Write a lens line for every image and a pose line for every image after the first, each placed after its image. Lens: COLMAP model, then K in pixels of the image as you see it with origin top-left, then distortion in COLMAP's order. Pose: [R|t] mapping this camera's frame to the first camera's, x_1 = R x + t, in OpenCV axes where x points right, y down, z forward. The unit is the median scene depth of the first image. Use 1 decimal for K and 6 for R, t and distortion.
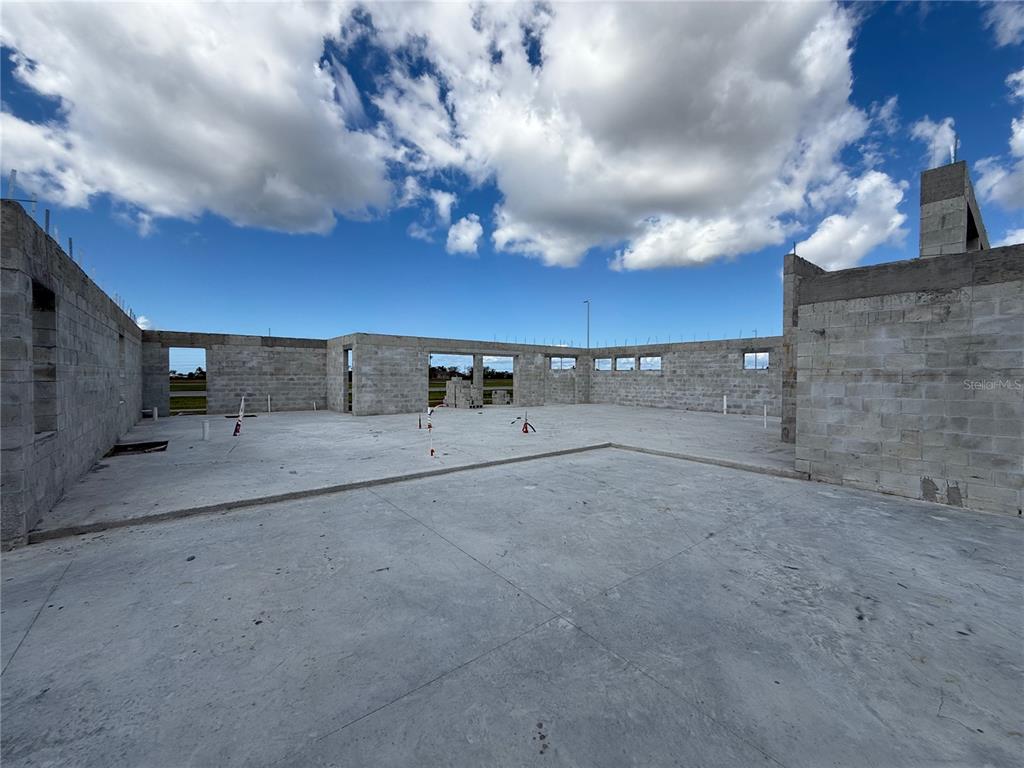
lens RADIAL K [[402.9, 0, 507.8], [0, 402.9, 368.7], [0, 0, 1]] dist [-0.006963, 0.000953]
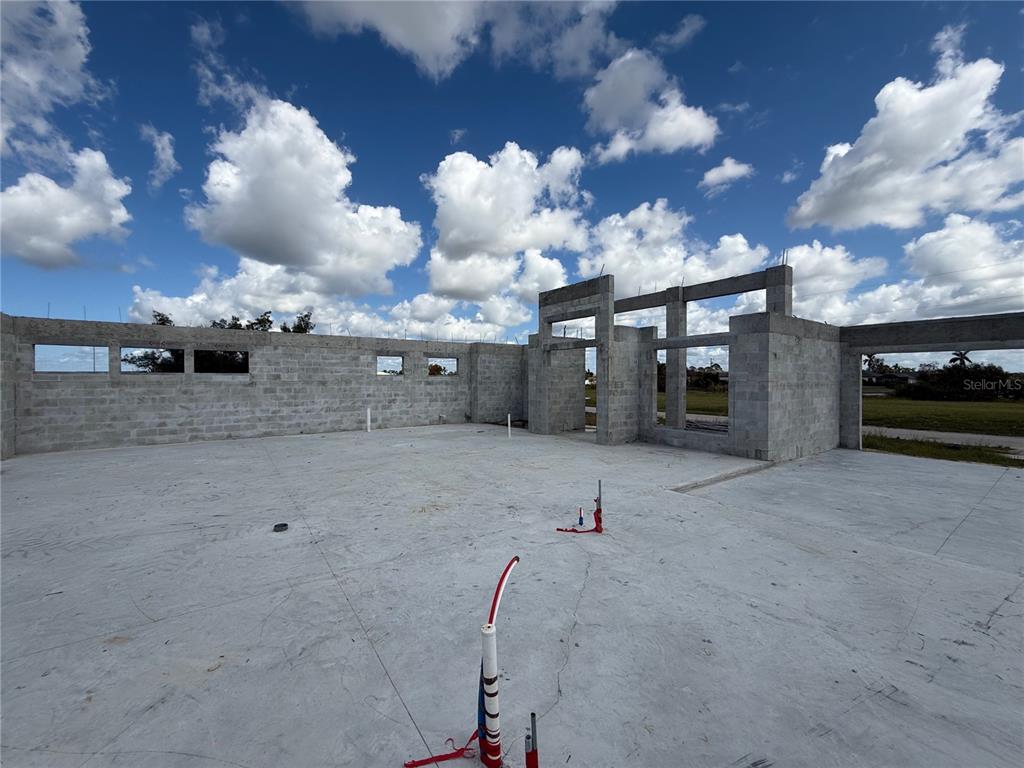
lens RADIAL K [[402.9, 0, 515.1], [0, 402.9, 382.2], [0, 0, 1]] dist [-0.006963, 0.000953]
pose [[0.041935, -0.020371, 0.998913, -0.522457], [-0.025126, 0.999454, 0.021437, -0.018840], [-0.998804, -0.025997, 0.041400, 1.521955]]
